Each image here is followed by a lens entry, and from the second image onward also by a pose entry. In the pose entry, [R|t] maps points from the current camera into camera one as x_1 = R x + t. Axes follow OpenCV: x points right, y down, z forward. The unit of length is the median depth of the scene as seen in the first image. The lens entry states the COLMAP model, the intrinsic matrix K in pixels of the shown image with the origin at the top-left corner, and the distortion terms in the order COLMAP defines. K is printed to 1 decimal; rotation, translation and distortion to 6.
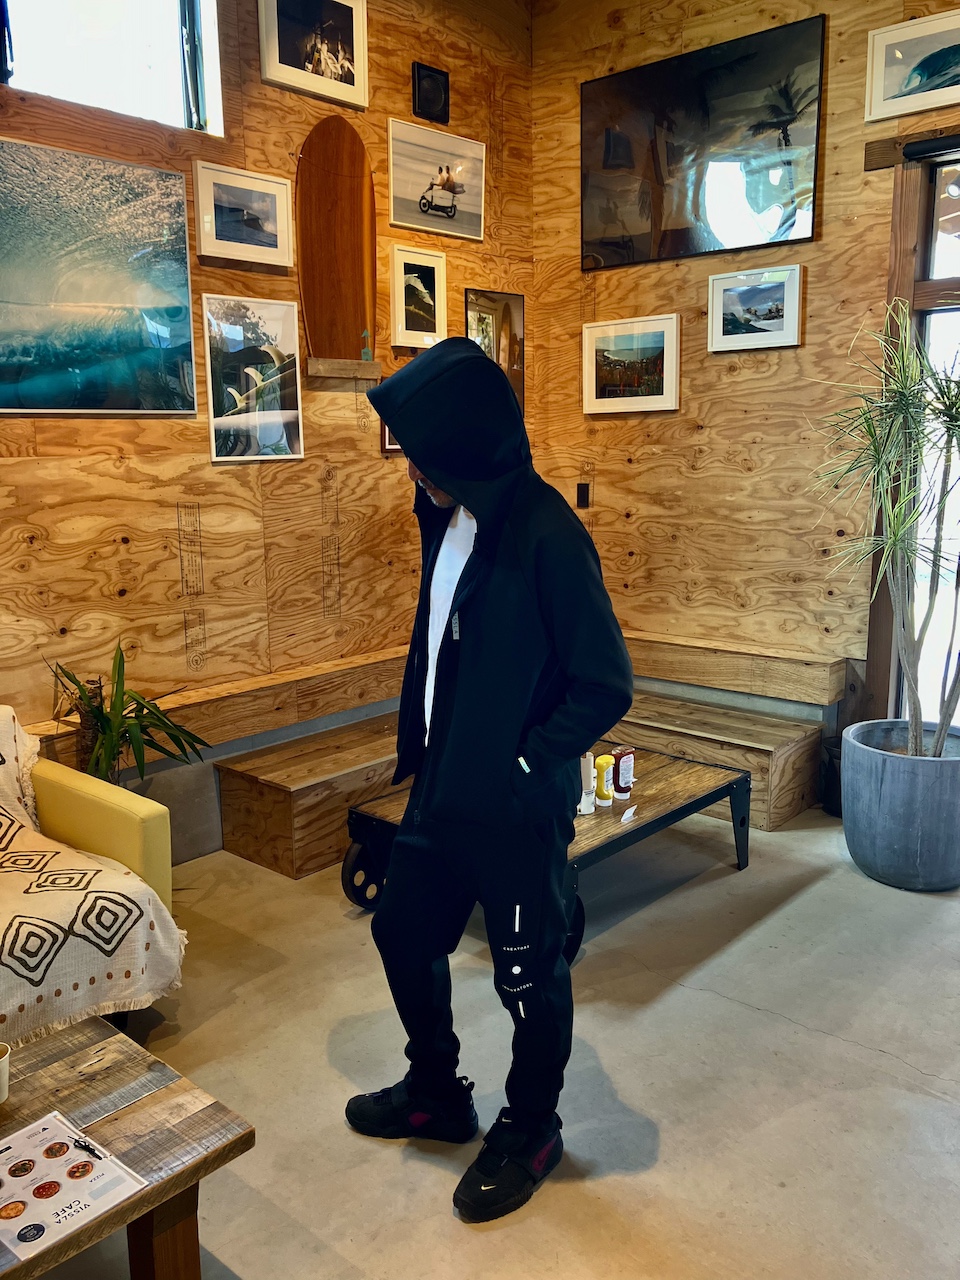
lens RADIAL K [[1050.9, 0, 479.9], [0, 1050.9, 630.4], [0, 0, 1]] dist [0.027621, -0.020319]
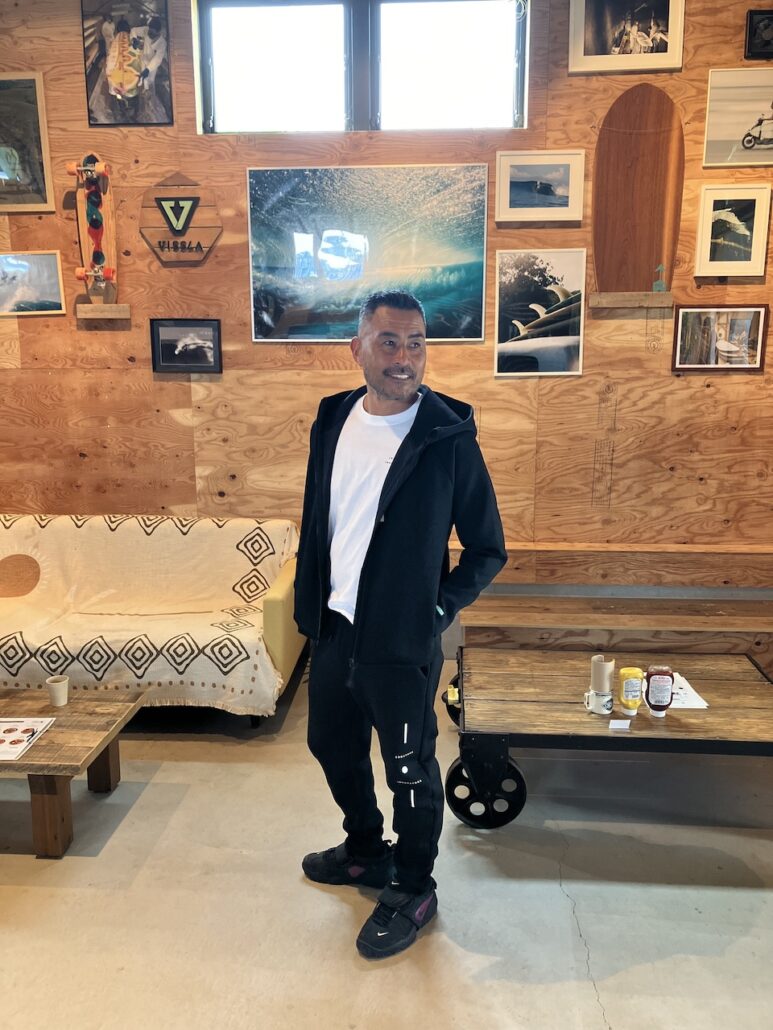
lens RADIAL K [[845.6, 0, 387.2], [0, 845.6, 507.8], [0, 0, 1]] dist [0.027621, -0.020319]
pose [[0.616612, 0.155735, -0.771710, 0.511005], [-0.148104, 0.985684, 0.080577, -0.060302], [0.773210, 0.064609, 0.630850, 0.224214]]
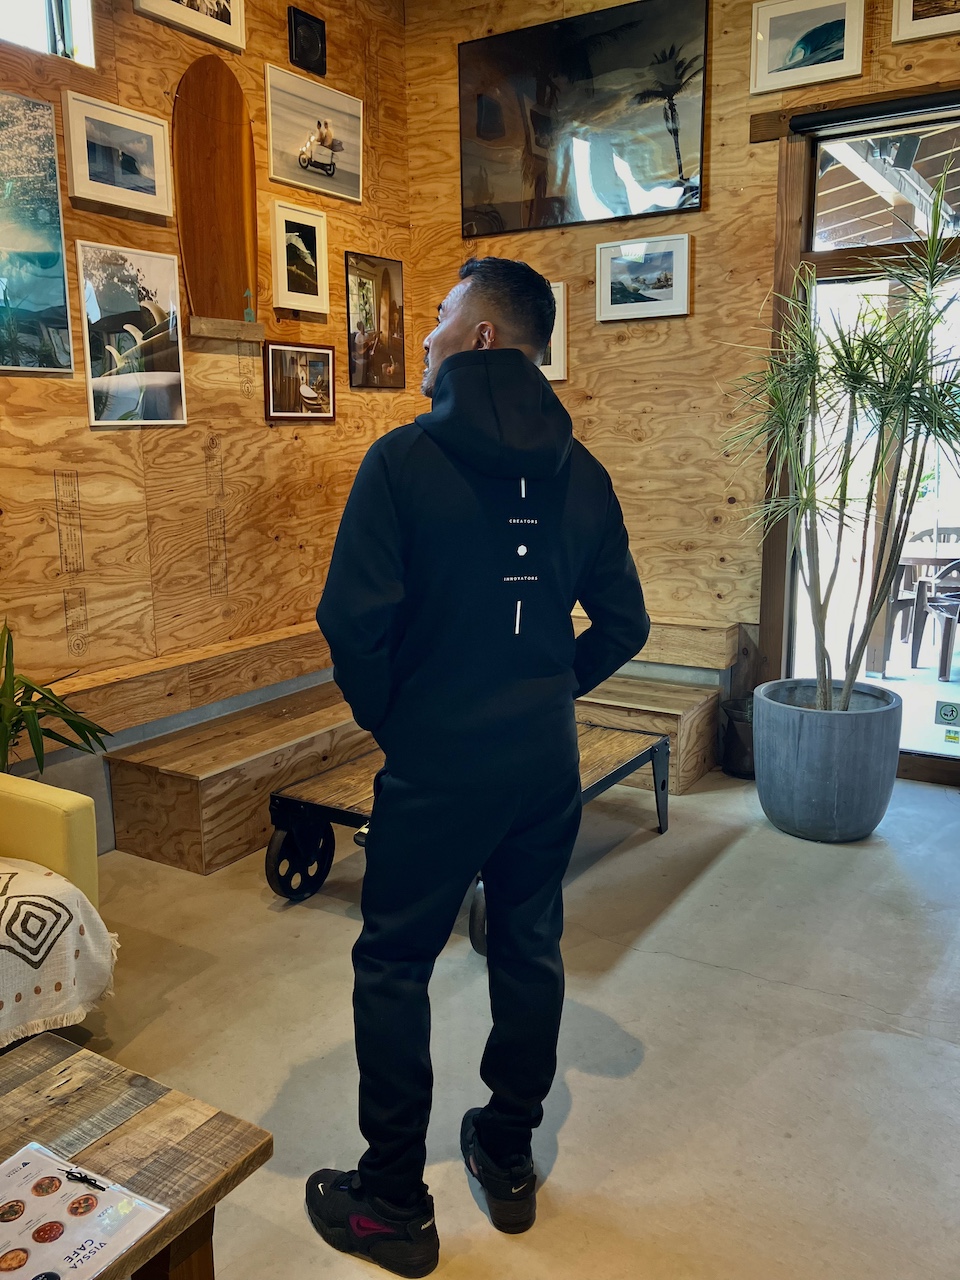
lens RADIAL K [[1050.9, 0, 477.3], [0, 1050.9, 628.7], [0, 0, 1]] dist [0.027621, -0.020319]
pose [[0.984797, -0.030489, 0.171010, -0.084717], [0.029861, 0.999535, 0.006242, 0.019555], [-0.171121, -0.001040, 0.985250, 0.042051]]
